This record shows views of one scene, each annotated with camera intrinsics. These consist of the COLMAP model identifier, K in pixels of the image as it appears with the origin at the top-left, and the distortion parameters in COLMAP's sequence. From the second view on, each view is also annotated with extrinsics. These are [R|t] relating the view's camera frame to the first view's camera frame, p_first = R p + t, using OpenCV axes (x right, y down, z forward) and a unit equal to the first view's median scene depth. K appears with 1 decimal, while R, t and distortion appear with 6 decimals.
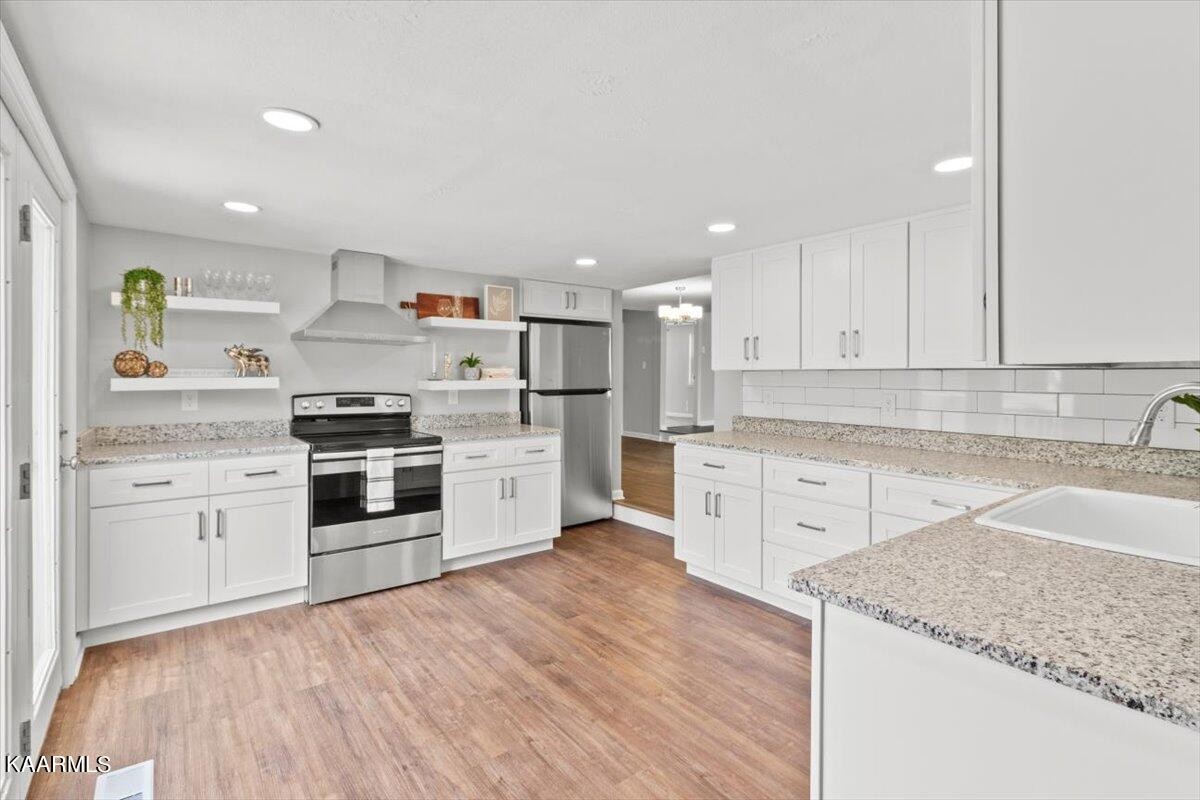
lens RADIAL K [[555.5, 0, 596.6], [0, 555.5, 389.3], [0, 0, 1]] dist [0.002657, 0.000159]
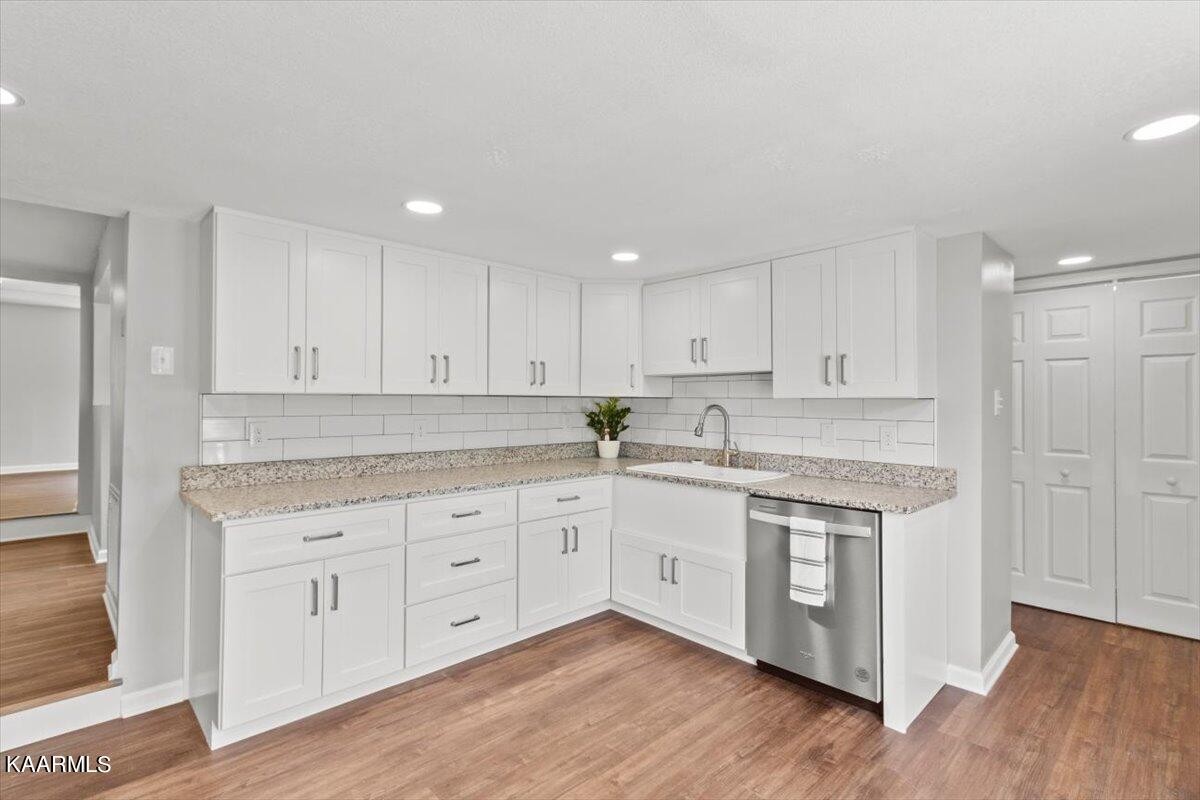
lens RADIAL K [[542.9, 0, 600.0], [0, 542.9, 400.0], [0, 0, 1]] dist [0.000095, -0.000021]
pose [[-0.082072, 0.002295, 0.996624, -0.431711], [0.023879, 0.999715, -0.000336, -0.016626], [-0.996340, 0.023771, -0.082104, 0.663015]]
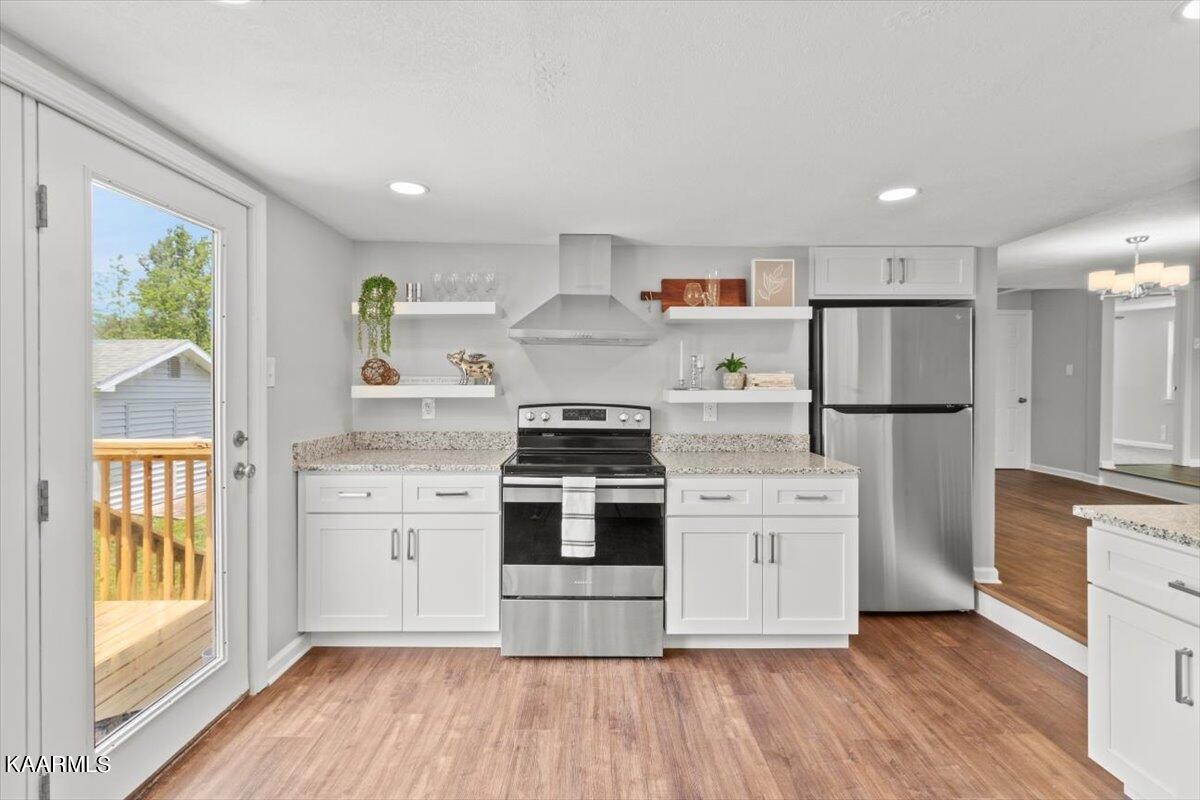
lens RADIAL K [[555.5, 0, 596.6], [0, 555.5, 389.3], [0, 0, 1]] dist [0.002657, 0.000159]
pose [[0.803271, 0.005481, -0.595589, 0.084190], [-0.016054, 0.999794, -0.012451, -0.005751], [0.595397, 0.019563, 0.803193, 0.346877]]
